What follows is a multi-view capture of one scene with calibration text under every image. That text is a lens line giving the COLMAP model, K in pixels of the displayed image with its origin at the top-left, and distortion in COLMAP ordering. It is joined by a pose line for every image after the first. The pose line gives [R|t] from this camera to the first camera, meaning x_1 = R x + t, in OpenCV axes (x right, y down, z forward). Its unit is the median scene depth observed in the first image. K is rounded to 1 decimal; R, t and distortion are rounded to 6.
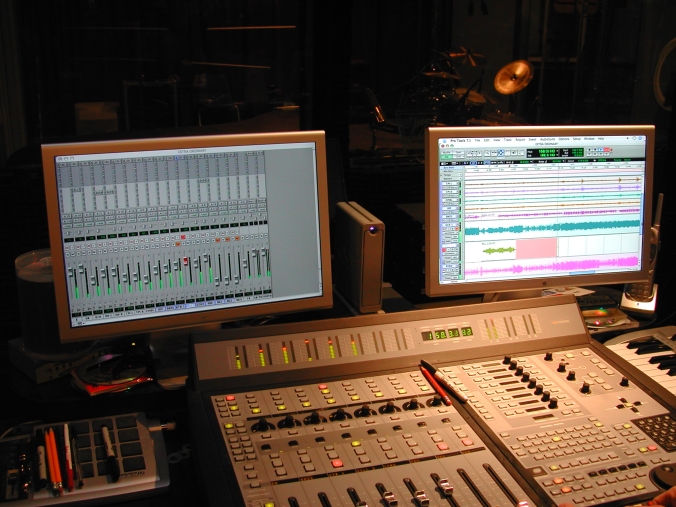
lens RADIAL K [[805.1, 0, 338.0], [0, 805.1, 253.5], [0, 0, 1]] dist [-0.203788, 0.363523]
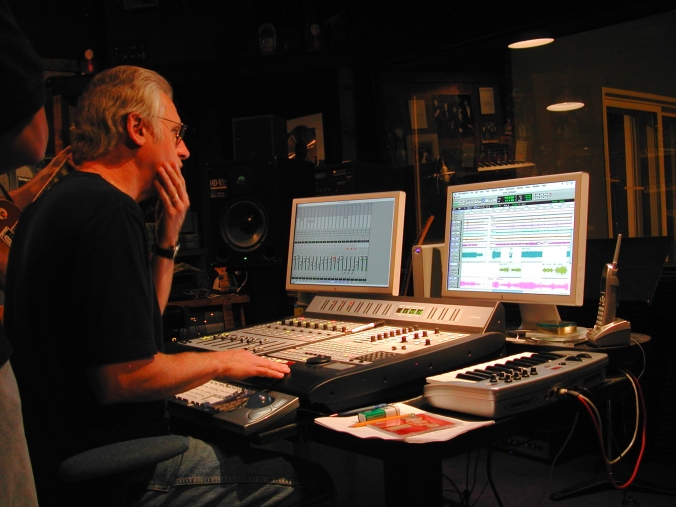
lens RADIAL K [[805.1, 0, 338.0], [0, 805.1, 253.5], [0, 0, 1]] dist [-0.203788, 0.363523]
pose [[0.357574, -0.010306, -0.933828, 1.555966], [-0.234648, 0.966869, -0.100520, 0.183245], [0.903925, 0.255064, 0.343309, 0.320961]]
